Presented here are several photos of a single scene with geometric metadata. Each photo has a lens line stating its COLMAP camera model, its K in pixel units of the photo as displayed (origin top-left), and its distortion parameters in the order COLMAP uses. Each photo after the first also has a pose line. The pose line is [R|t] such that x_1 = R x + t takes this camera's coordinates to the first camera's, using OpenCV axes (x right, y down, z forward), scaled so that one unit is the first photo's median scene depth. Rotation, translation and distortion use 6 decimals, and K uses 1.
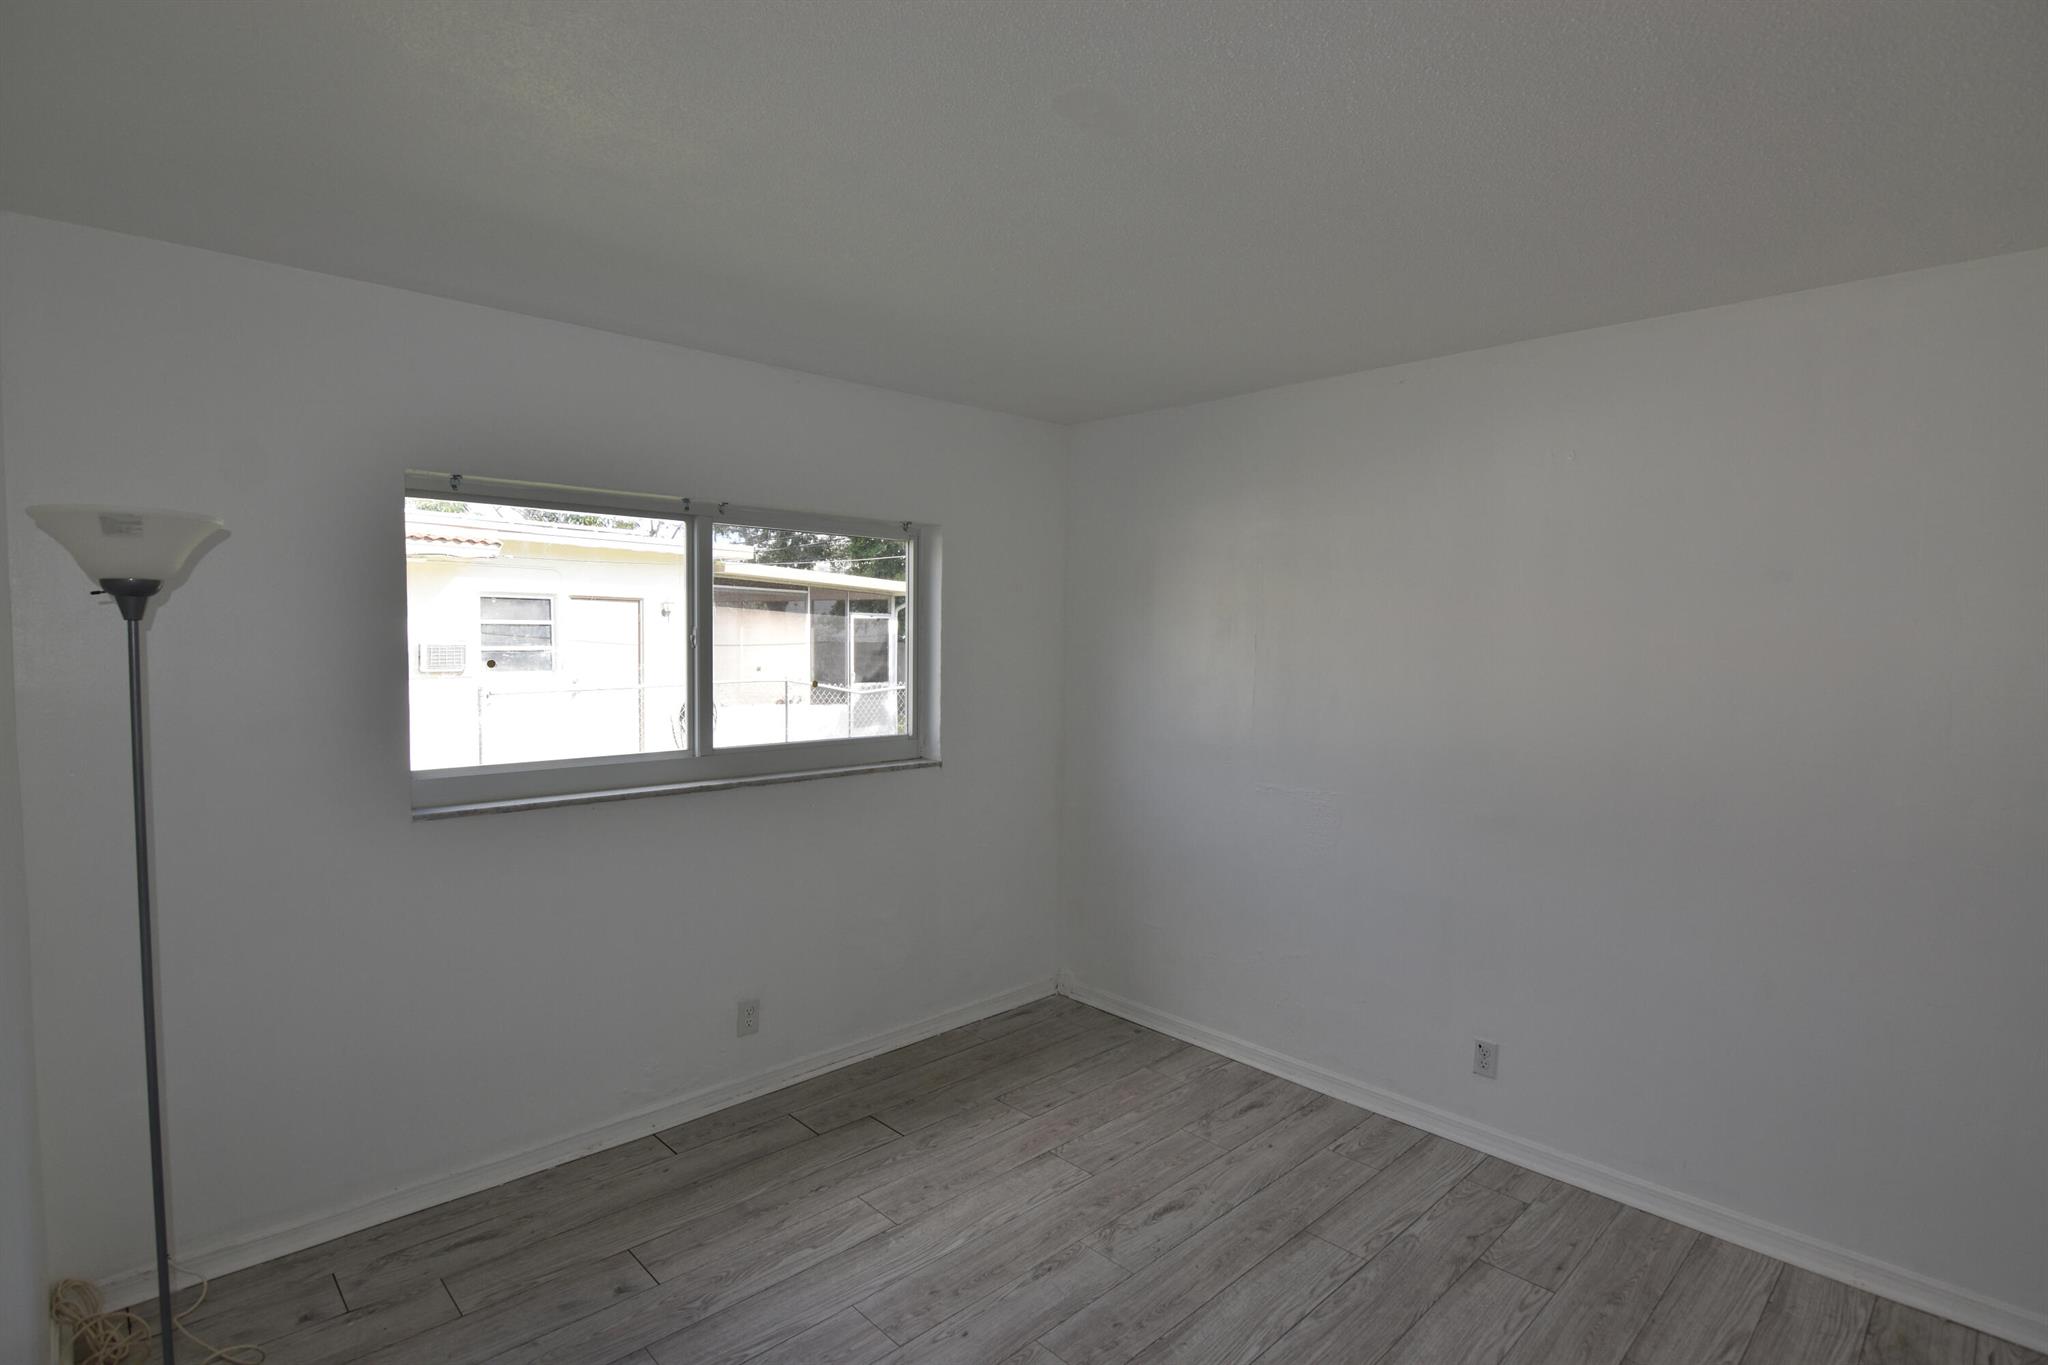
lens RADIAL K [[1000.2, 0, 1021.0], [0, 1000.2, 685.1], [0, 0, 1]] dist [-0.002748, -0.010907]
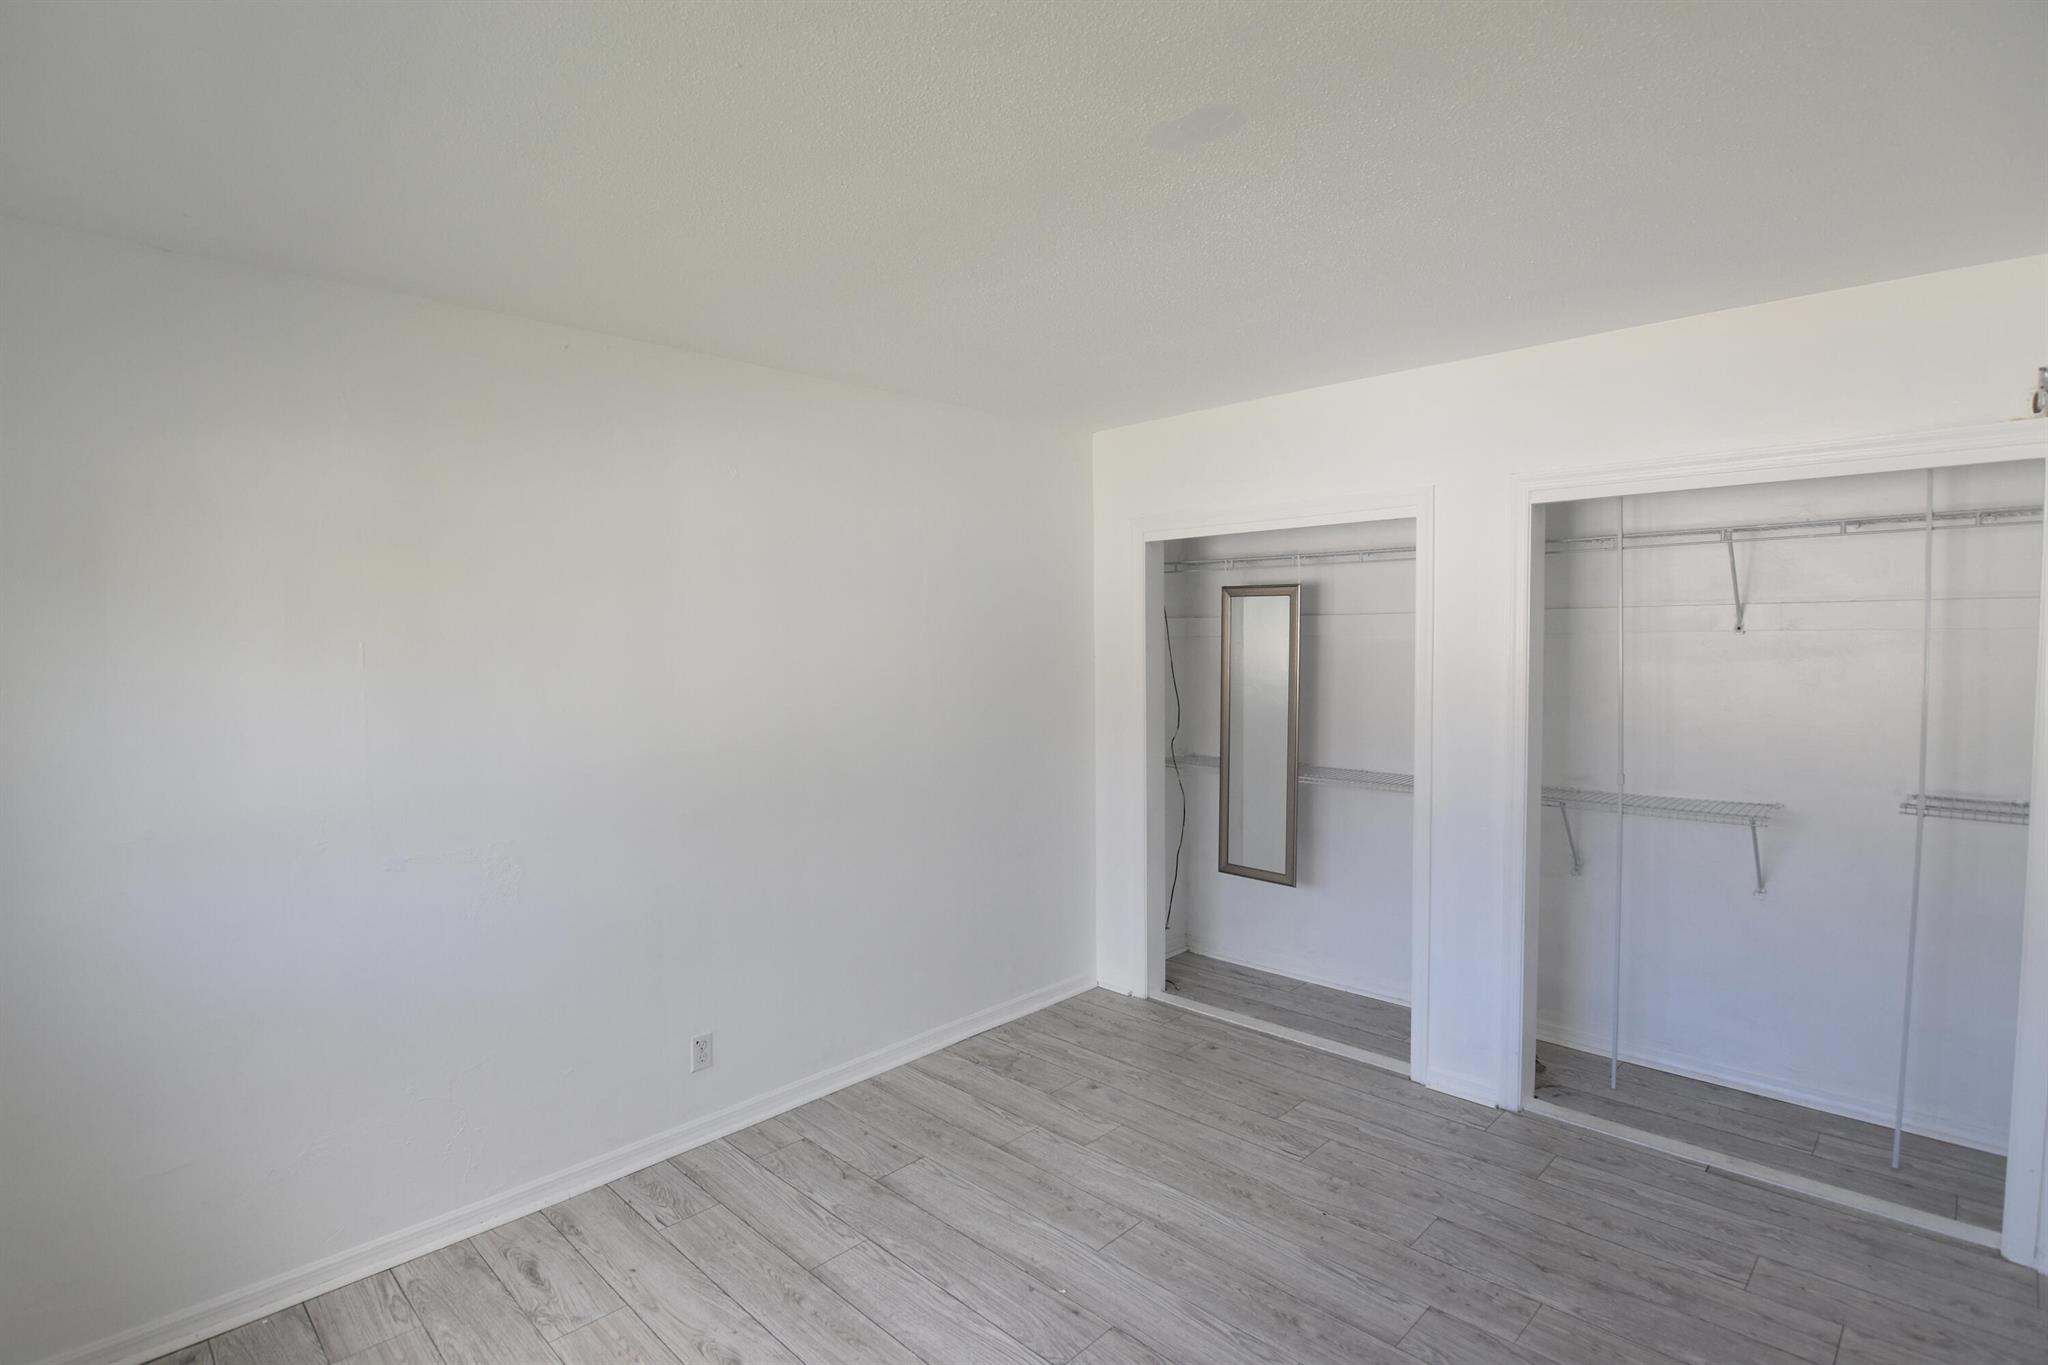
lens RADIAL K [[1000.2, 0, 1015.7], [0, 1000.2, 683.0], [0, 0, 1]] dist [-0.002748, -0.010907]
pose [[-0.021444, -0.066676, 0.997544, -0.562656], [0.061945, 0.995768, 0.067888, -0.053848], [-0.997849, 0.063248, -0.017223, 0.707305]]
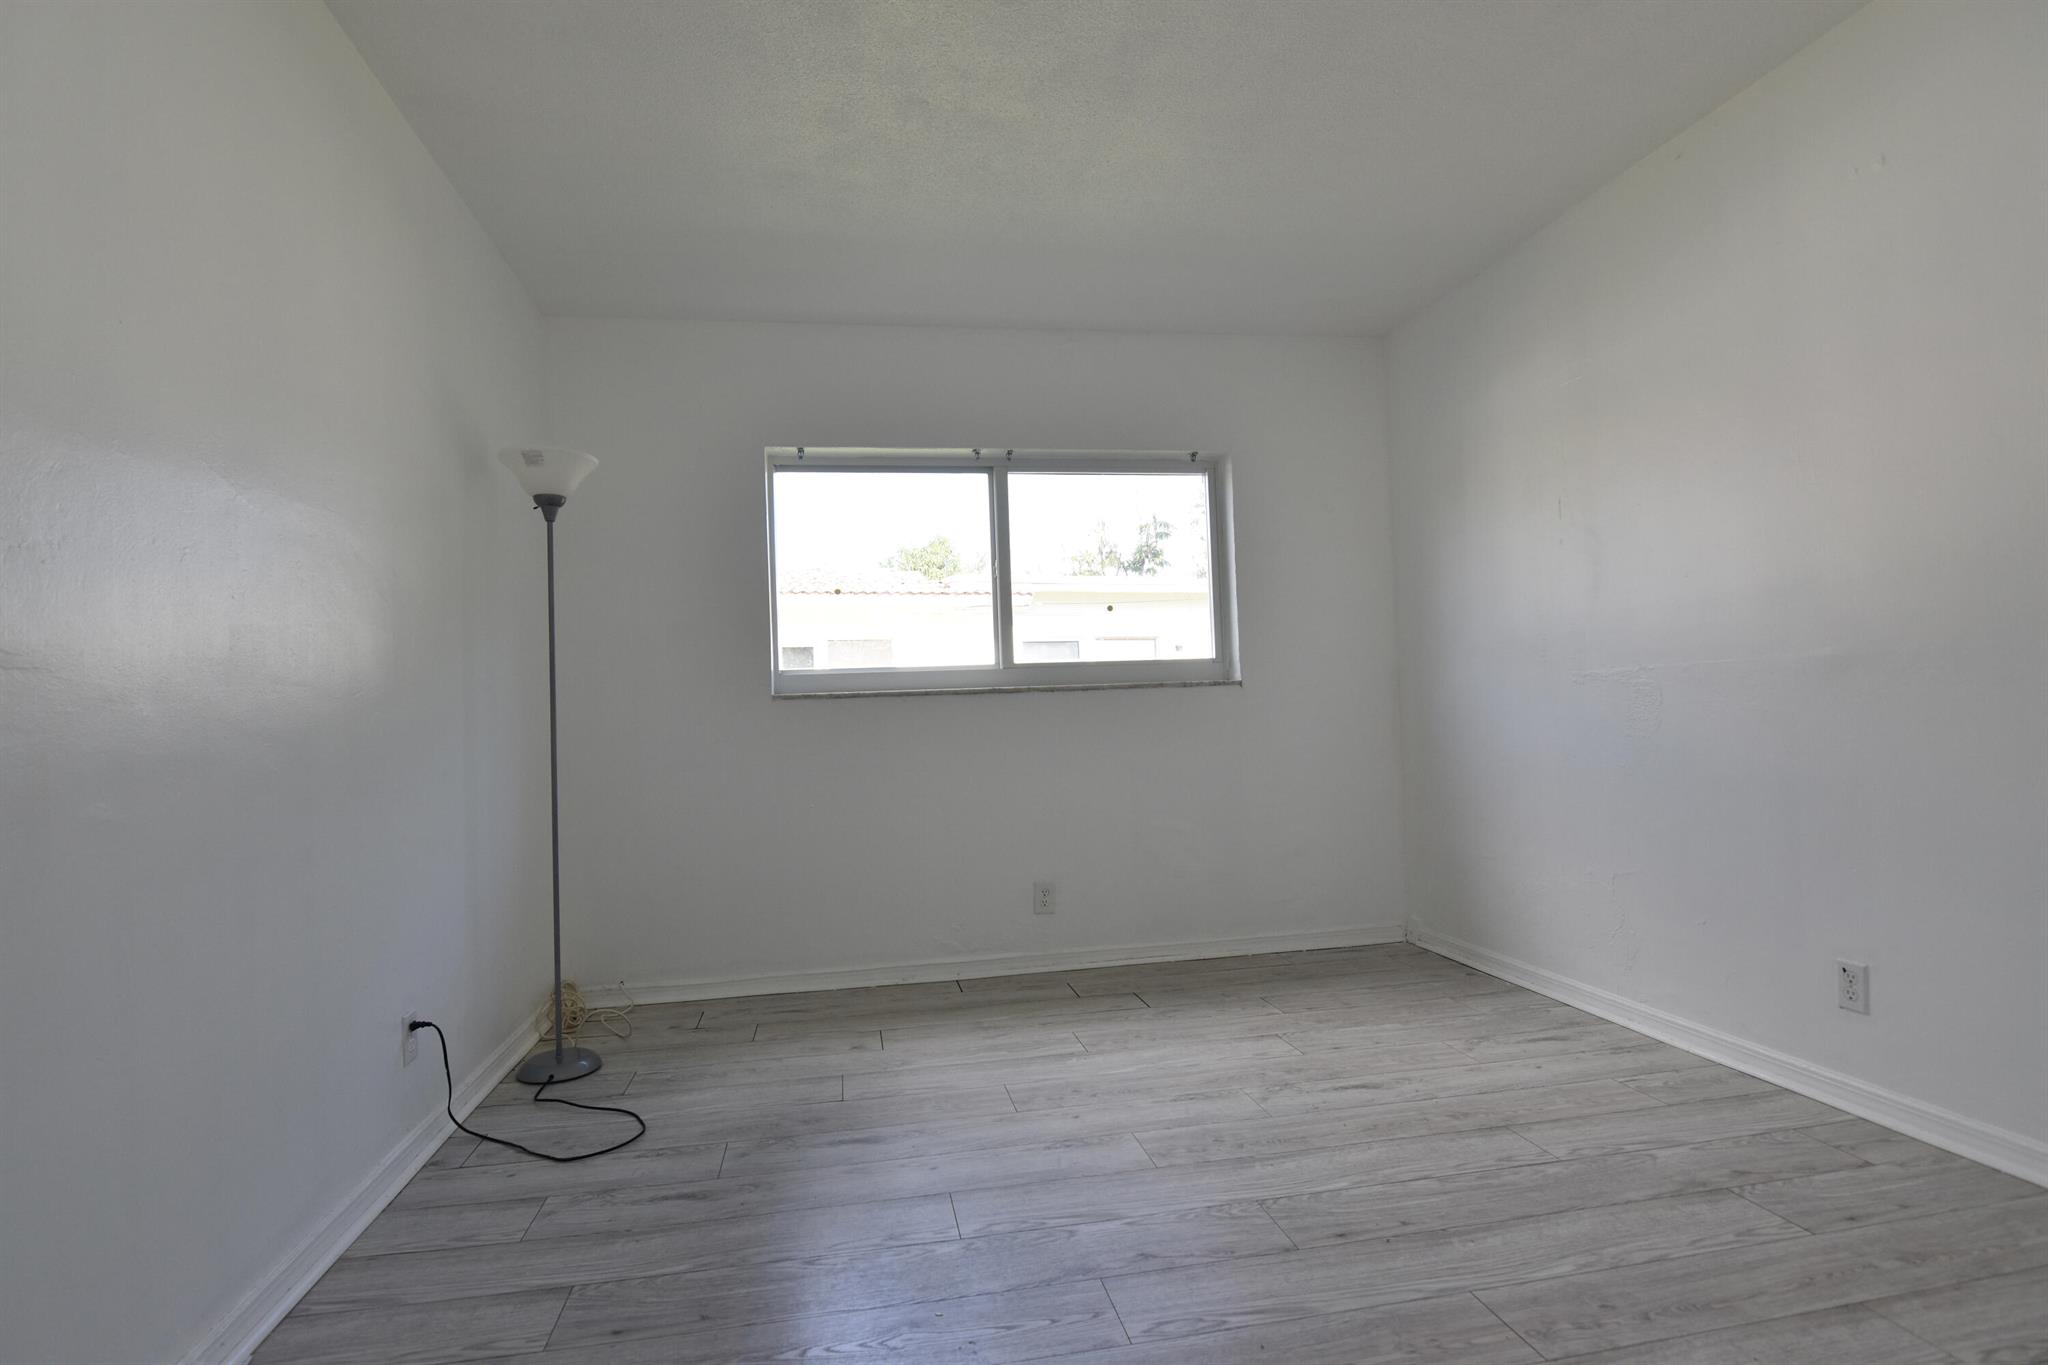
lens RADIAL K [[1000.2, 0, 1020.2], [0, 1000.2, 681.2], [0, 0, 1]] dist [-0.002748, -0.010907]
pose [[0.834567, -0.060502, -0.547574, 0.384270], [0.018232, 0.996440, -0.082310, 0.207682], [0.550605, 0.058710, 0.832699, 0.038925]]
